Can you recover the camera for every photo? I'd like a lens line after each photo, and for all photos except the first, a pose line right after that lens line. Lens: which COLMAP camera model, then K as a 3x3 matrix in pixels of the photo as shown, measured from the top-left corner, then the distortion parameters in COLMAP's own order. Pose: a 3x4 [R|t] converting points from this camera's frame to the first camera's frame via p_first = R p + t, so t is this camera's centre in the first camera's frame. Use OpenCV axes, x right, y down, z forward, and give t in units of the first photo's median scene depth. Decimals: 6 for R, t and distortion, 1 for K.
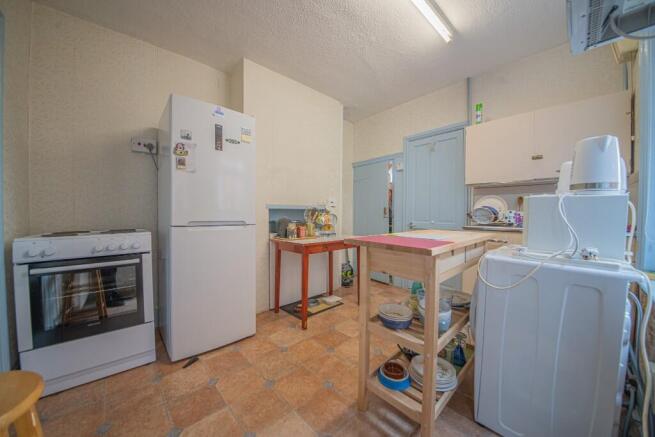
lens RADIAL K [[231.4, 0, 324.1], [0, 231.4, 222.9], [0, 0, 1]] dist [0.001003, -0.000025]
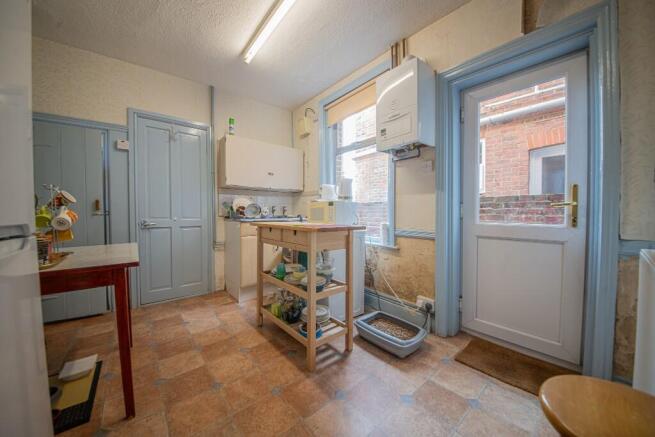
lens RADIAL K [[231.4, 0, 324.3], [0, 231.4, 214.3], [0, 0, 1]] dist [0.001003, -0.000025]
pose [[0.074044, -0.020419, 0.997046, -1.268970], [0.037481, 0.999141, 0.017679, -0.045738], [-0.996550, 0.036062, 0.074746, 1.126986]]
